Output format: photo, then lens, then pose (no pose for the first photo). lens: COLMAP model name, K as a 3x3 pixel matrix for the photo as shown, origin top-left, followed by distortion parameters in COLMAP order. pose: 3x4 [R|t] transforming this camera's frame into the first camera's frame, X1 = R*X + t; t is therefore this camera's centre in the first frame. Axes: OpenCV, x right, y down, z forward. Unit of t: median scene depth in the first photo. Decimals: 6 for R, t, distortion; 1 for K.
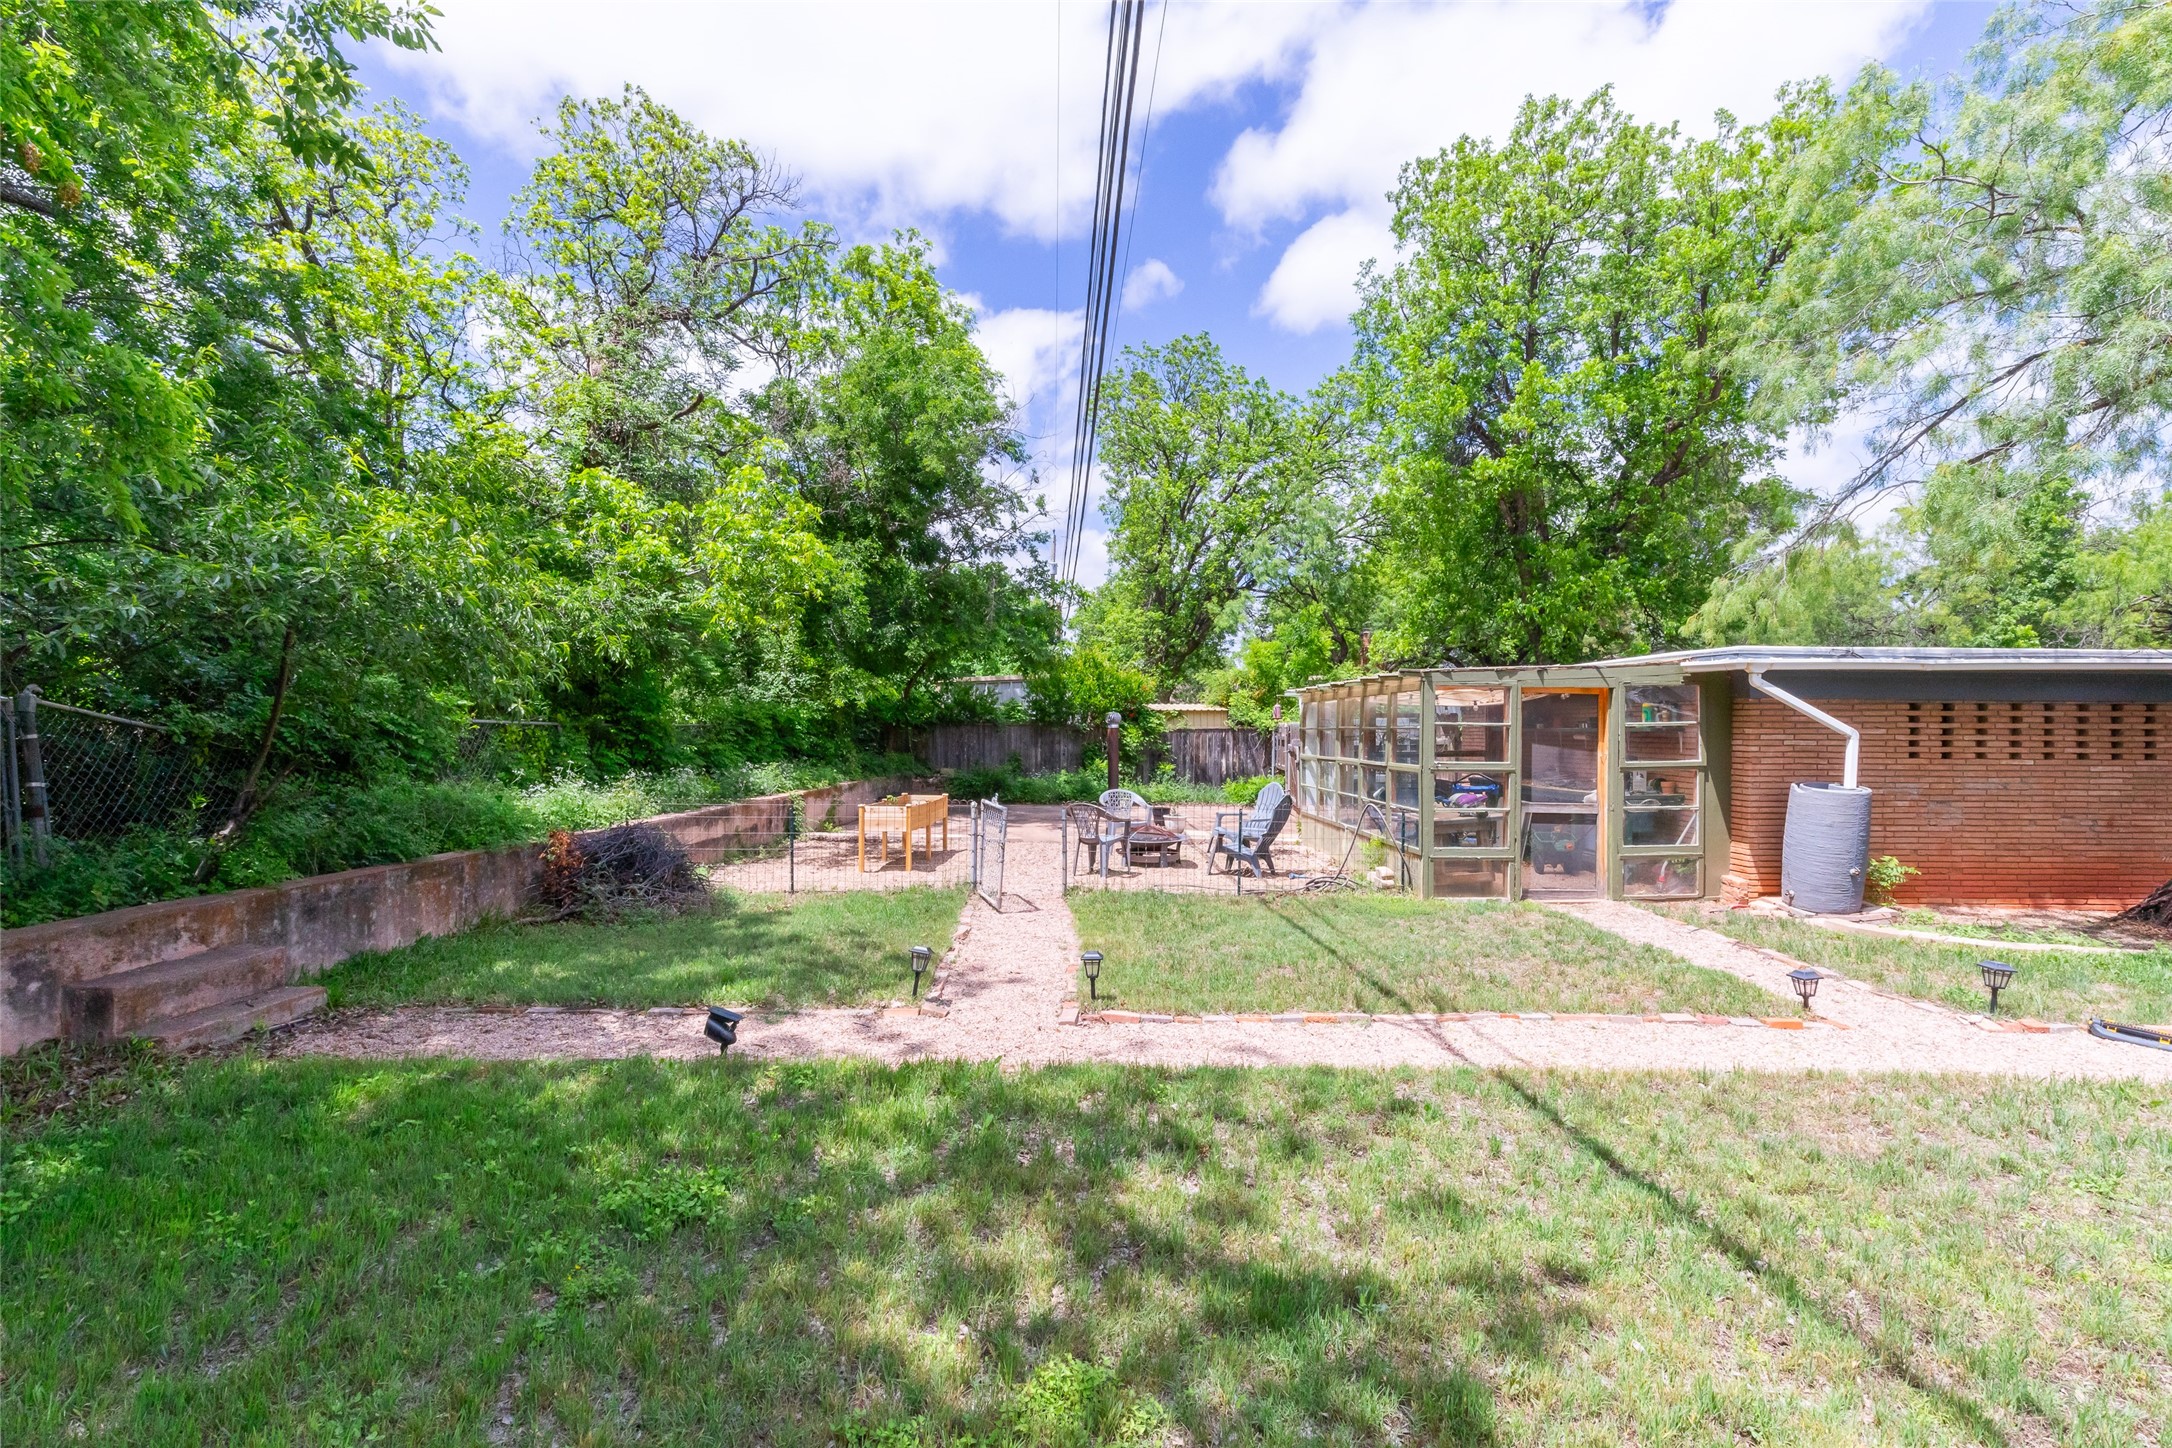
lens RADIAL K [[983.8, 0, 1068.7], [0, 983.8, 730.3], [0, 0, 1]] dist [0.003041, 0.000215]
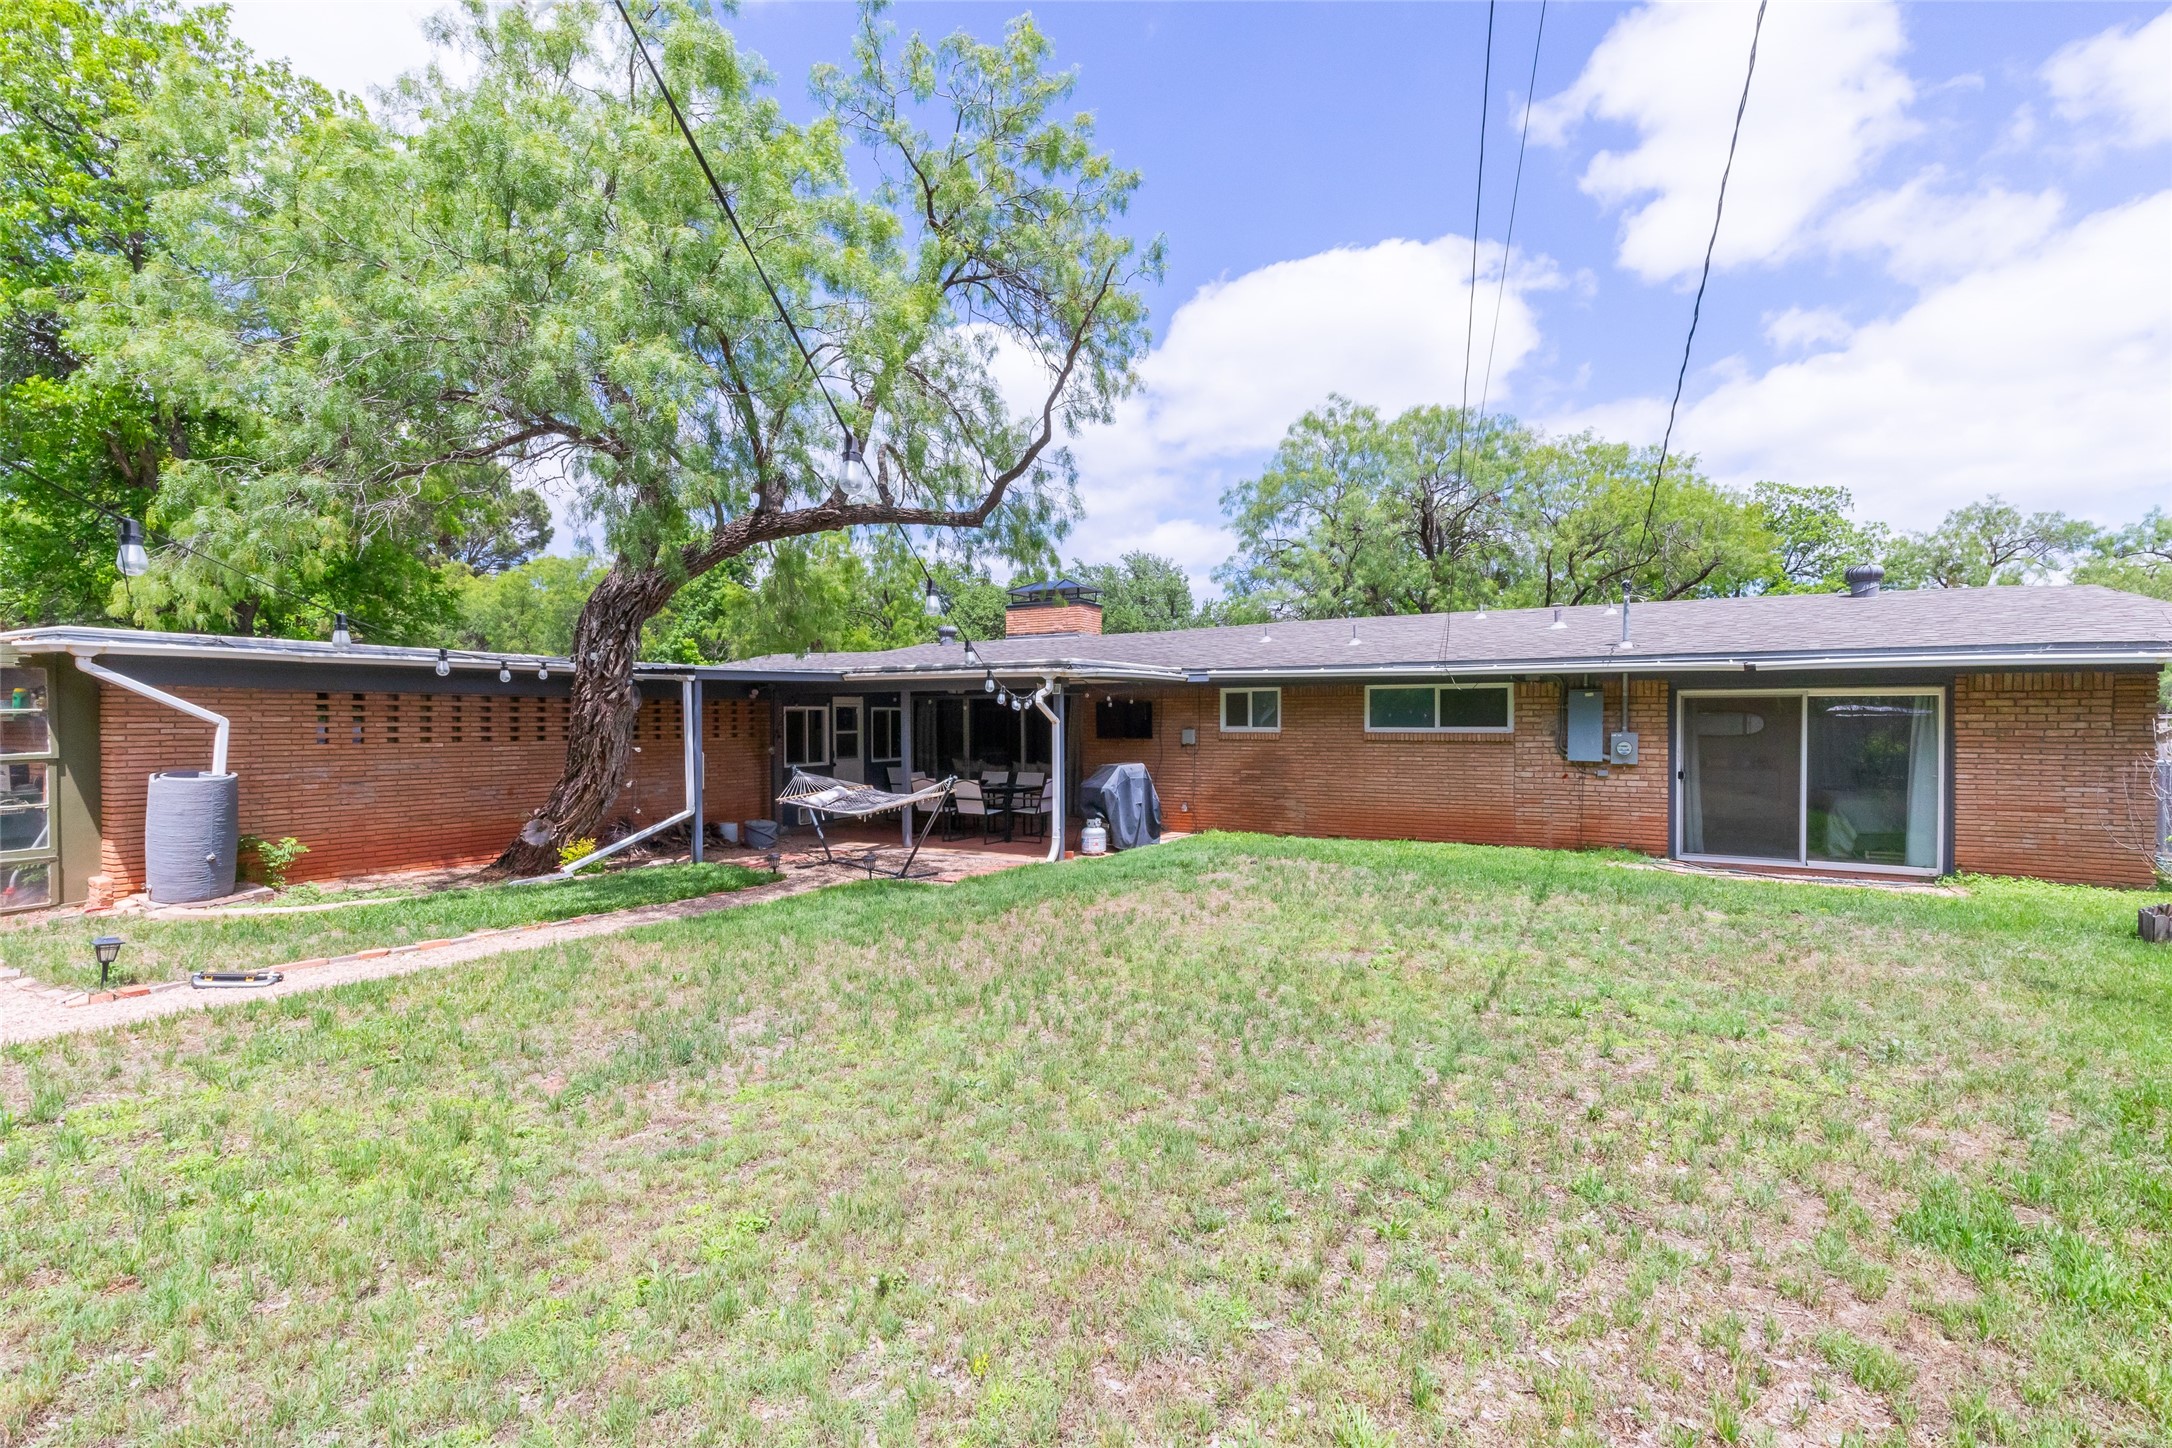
lens RADIAL K [[983.8, 0, 1074.1], [0, 983.8, 722.1], [0, 0, 1]] dist [0.003041, 0.000215]
pose [[0.523562, -0.006650, 0.851961, 0.368827], [0.007895, 0.999964, 0.002953, 0.007733], [-0.851951, 0.005180, 0.523596, -0.263830]]
